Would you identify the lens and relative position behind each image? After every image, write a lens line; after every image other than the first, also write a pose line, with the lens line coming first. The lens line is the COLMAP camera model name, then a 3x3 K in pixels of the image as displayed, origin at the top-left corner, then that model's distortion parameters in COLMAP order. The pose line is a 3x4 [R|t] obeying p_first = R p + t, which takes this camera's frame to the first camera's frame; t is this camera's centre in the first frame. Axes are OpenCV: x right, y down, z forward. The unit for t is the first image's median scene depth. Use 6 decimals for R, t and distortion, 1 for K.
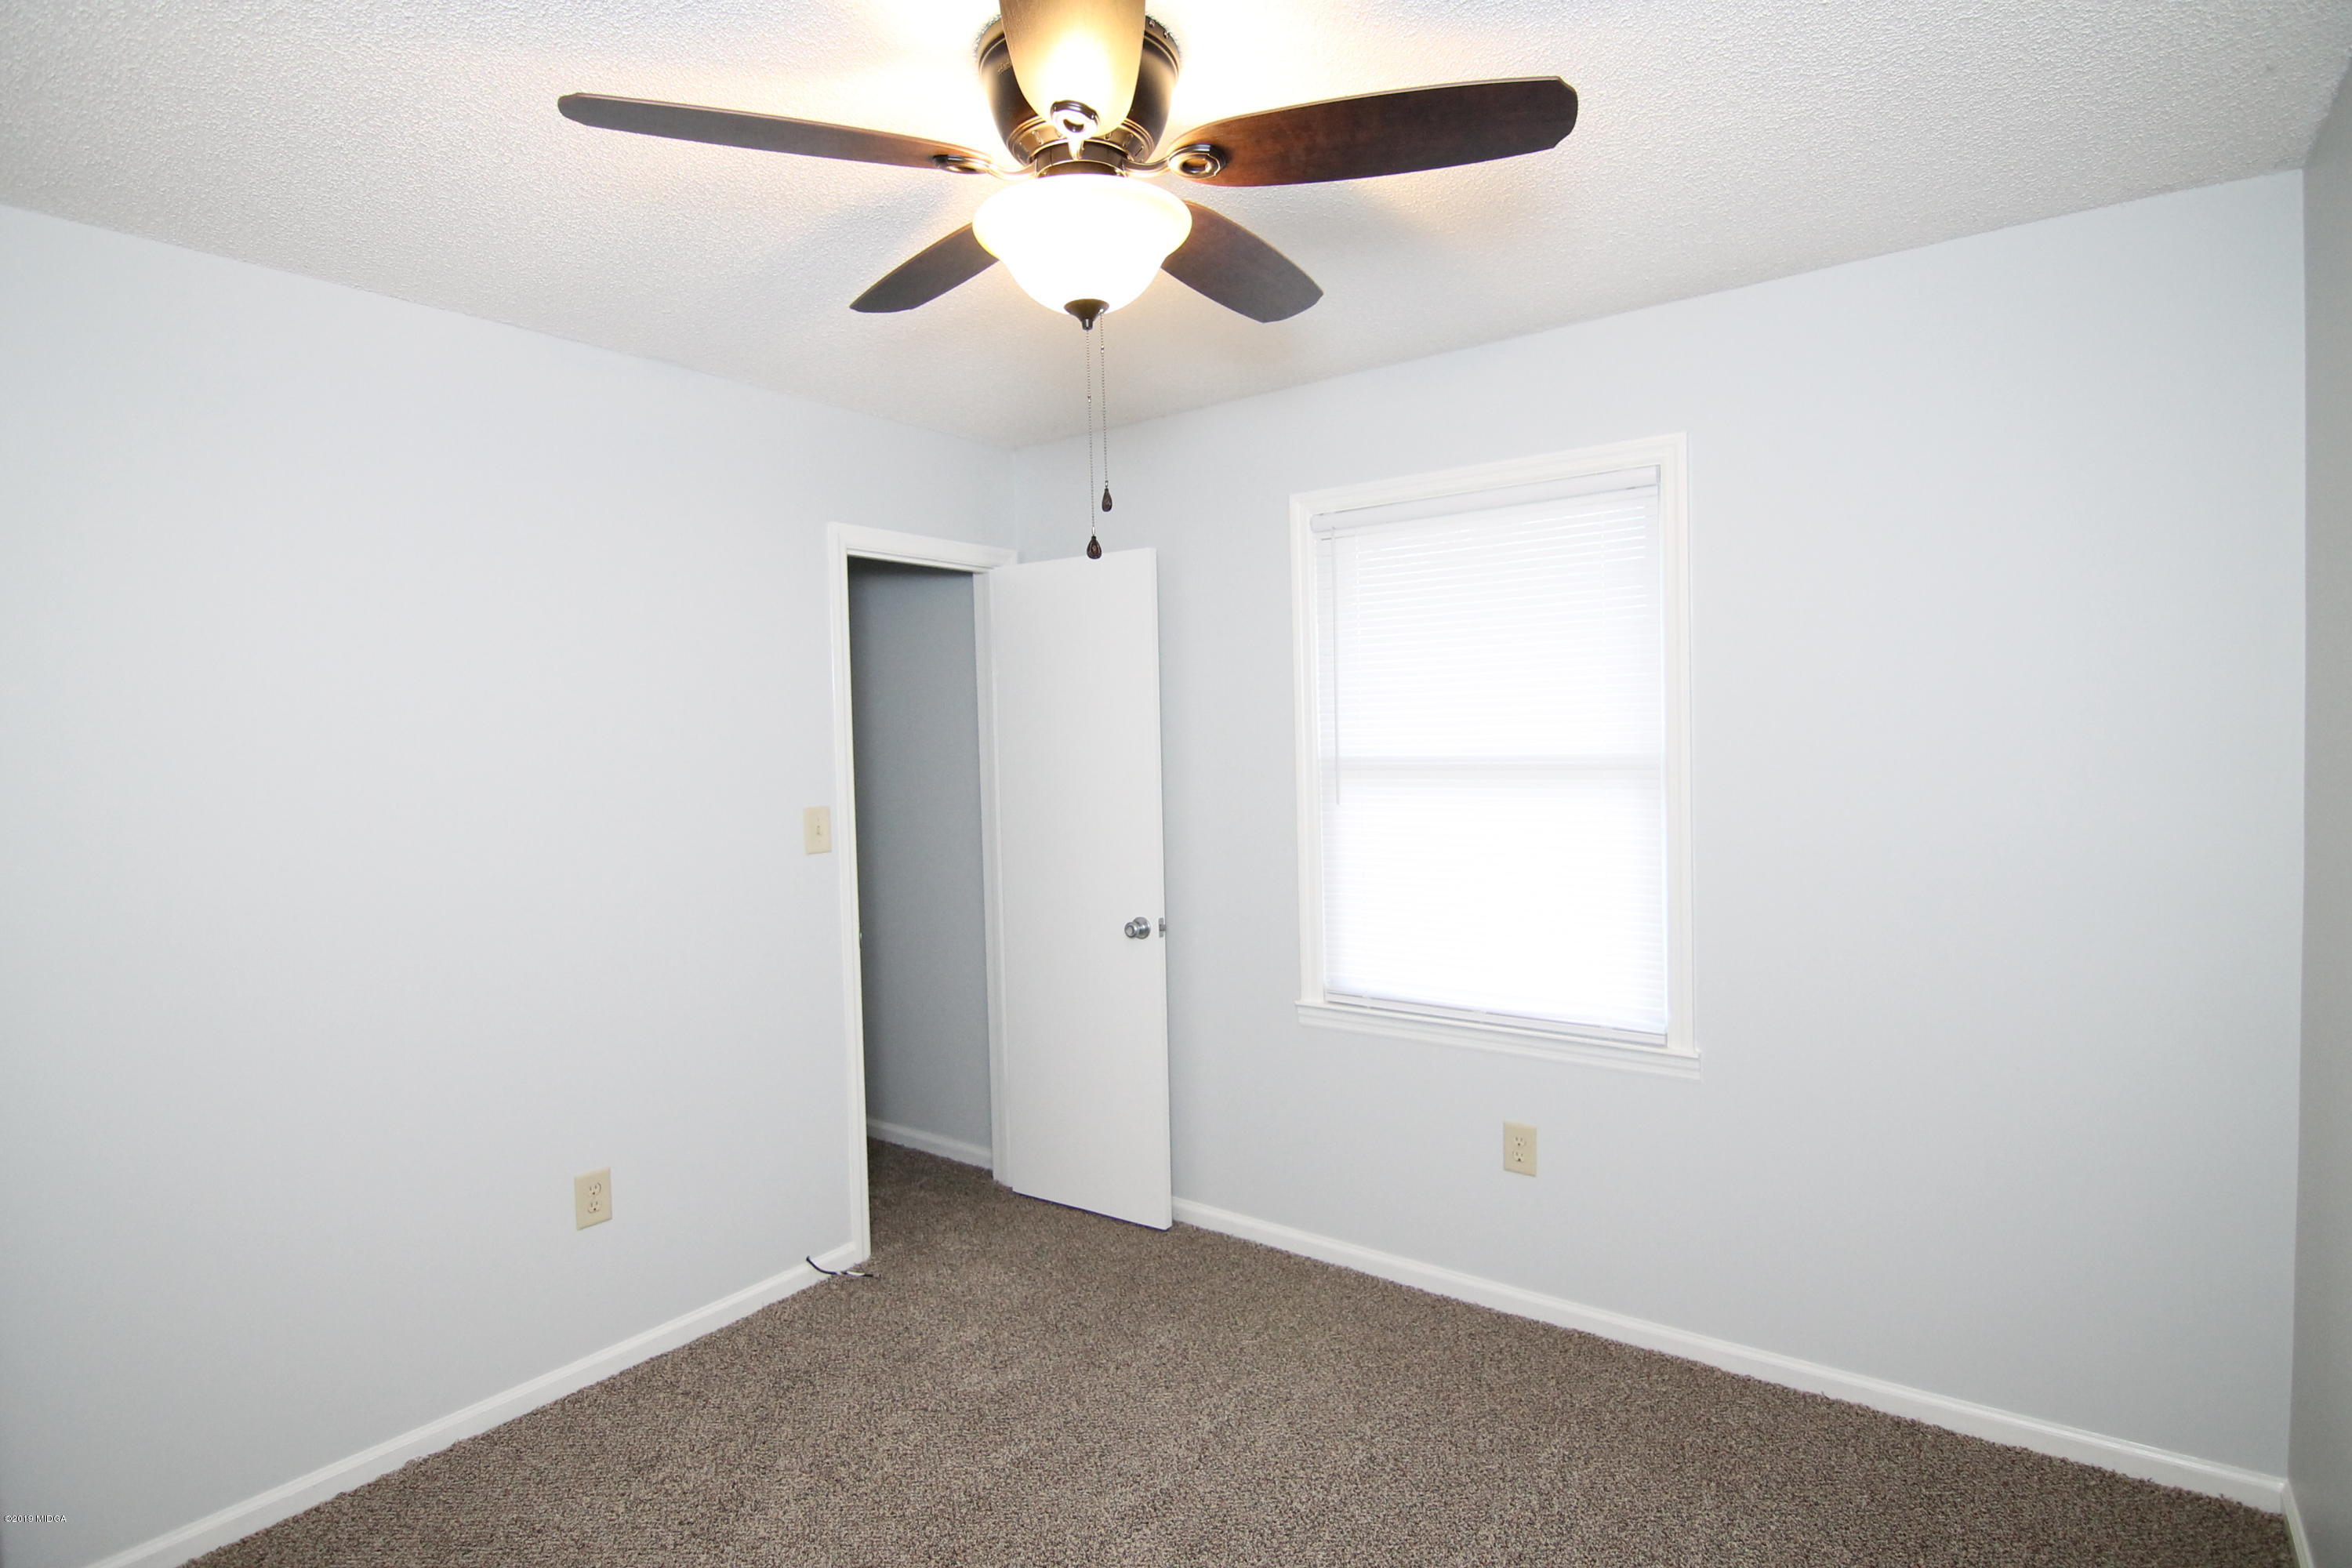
lens RADIAL K [[1214.9, 0, 1183.5], [0, 1214.9, 787.1], [0, 0, 1]] dist [-0.000551, -0.015672]
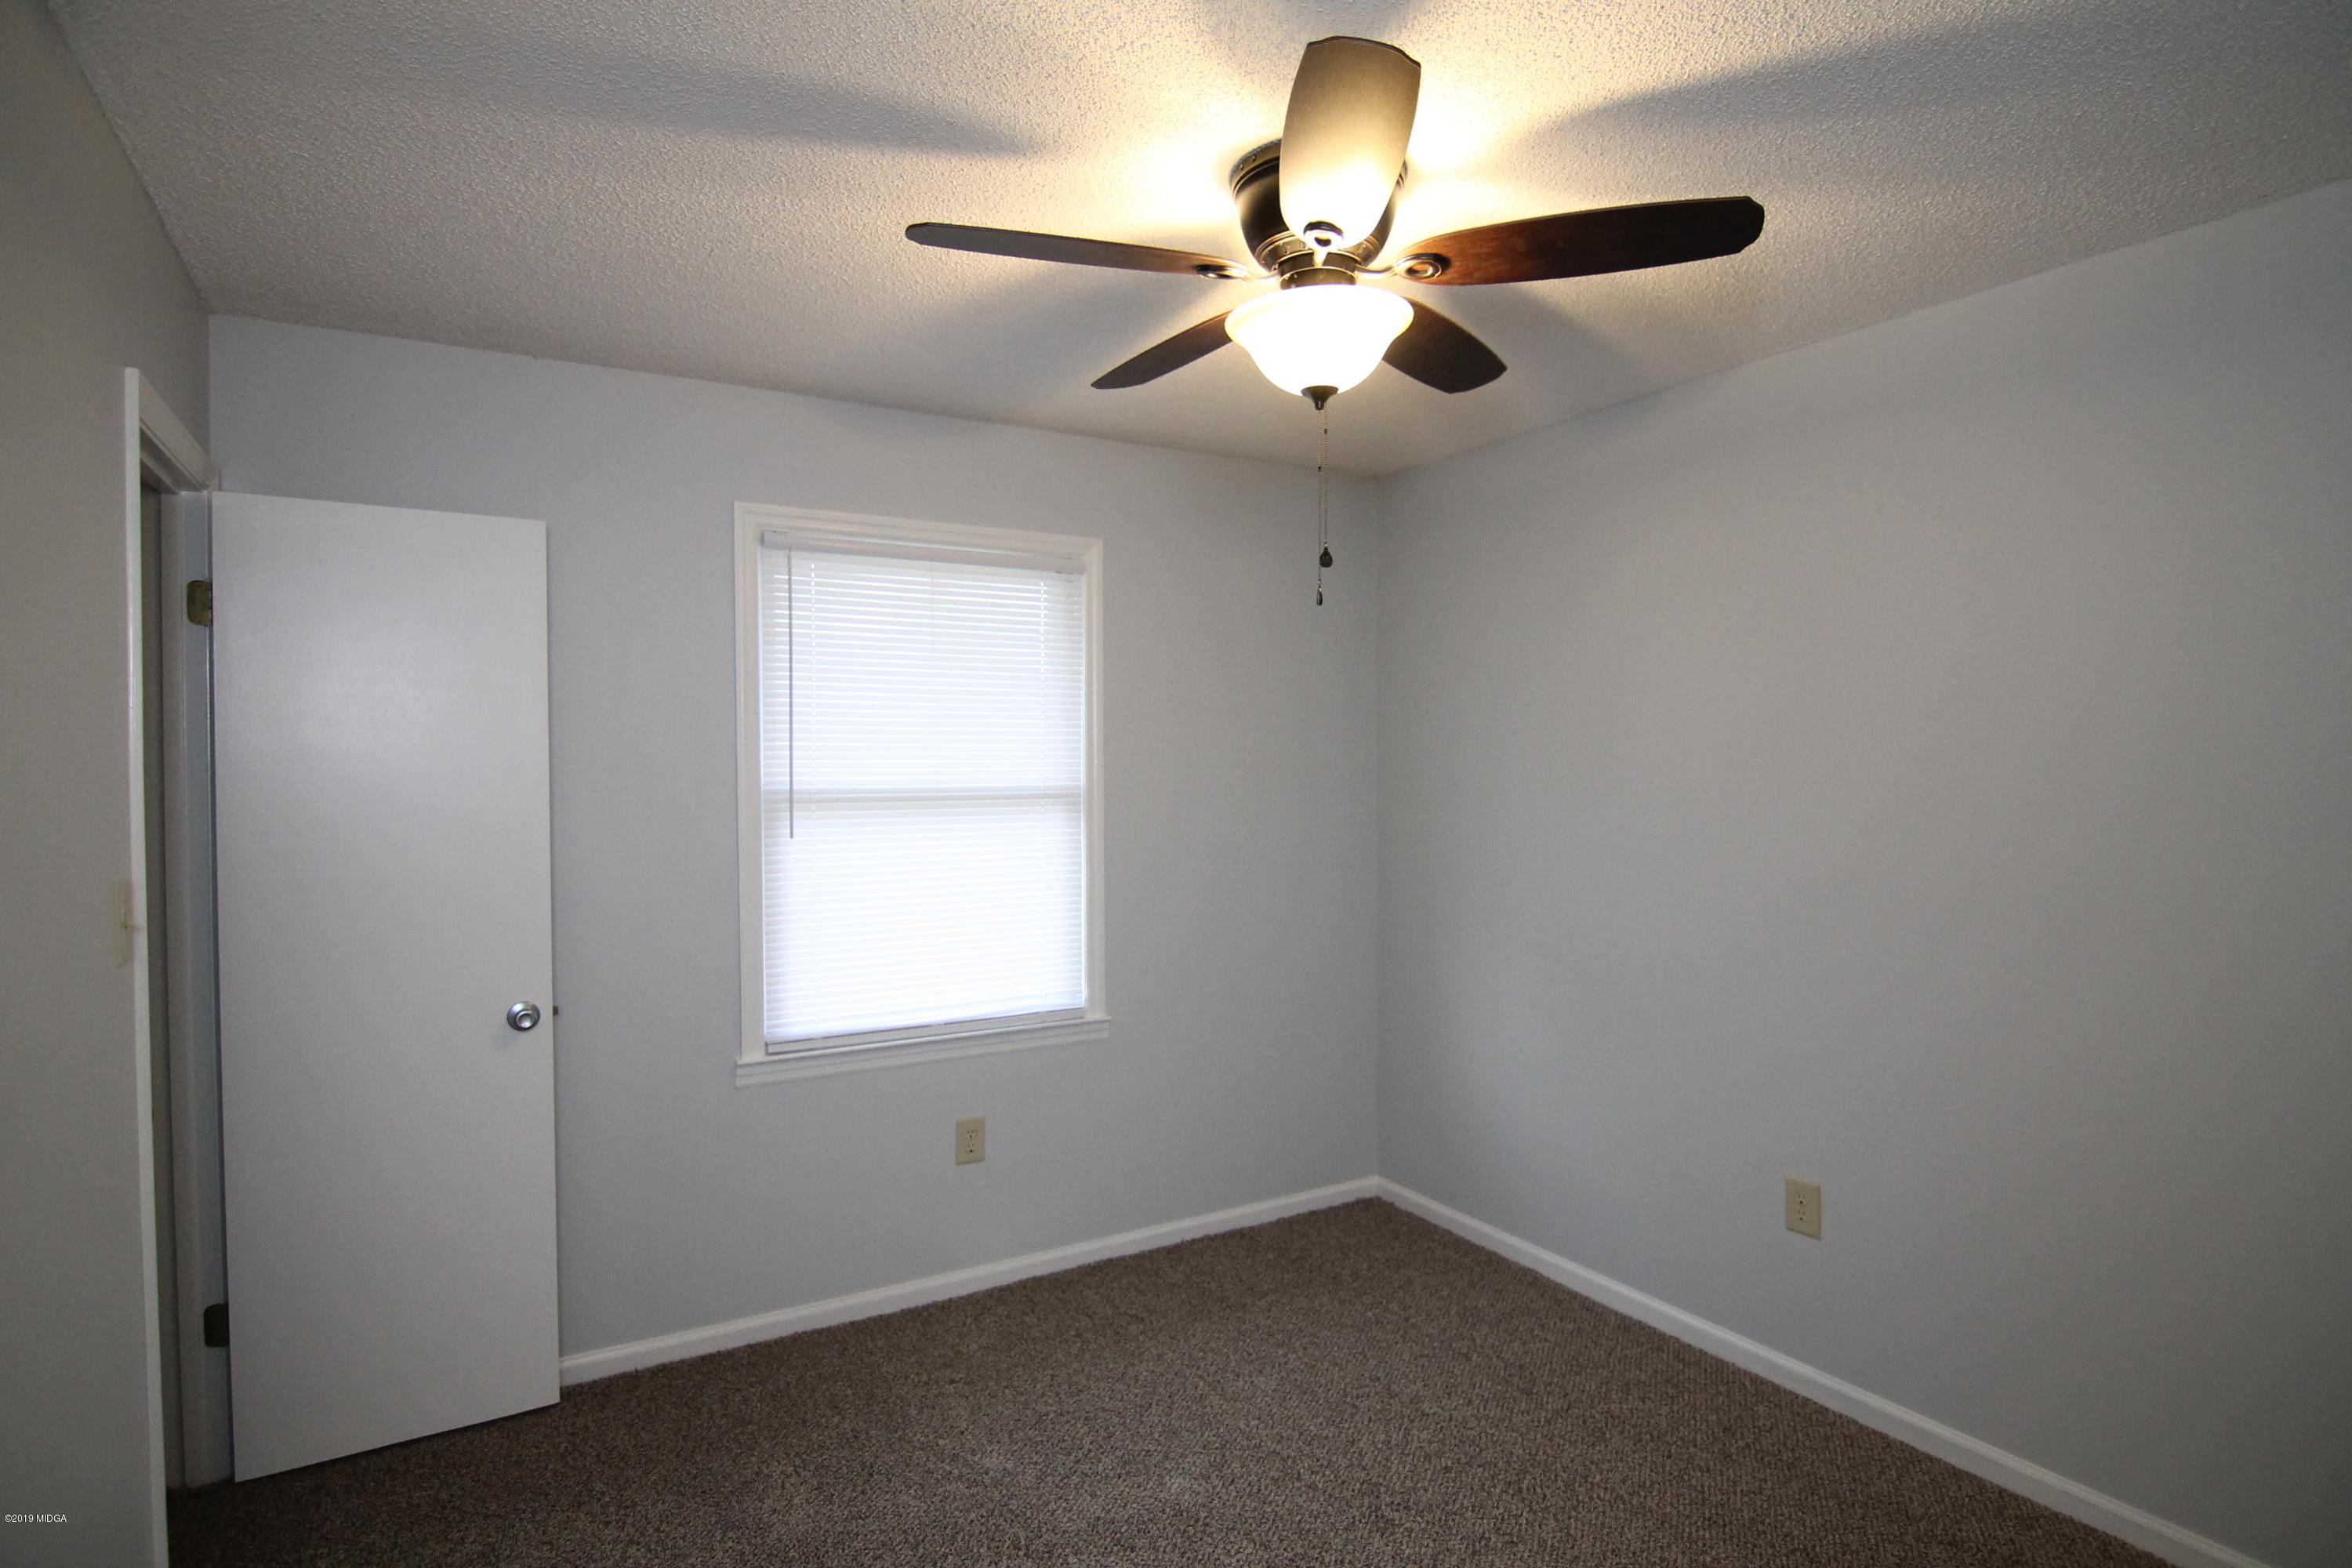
lens RADIAL K [[1214.9, 0, 1183.5], [0, 1214.9, 787.1], [0, 0, 1]] dist [-0.000551, -0.015672]
pose [[0.379296, 0.002460, 0.925272, -0.664991], [0.030870, 0.999406, -0.015311, -0.002737], [-0.924760, 0.034371, 0.378995, 0.379255]]
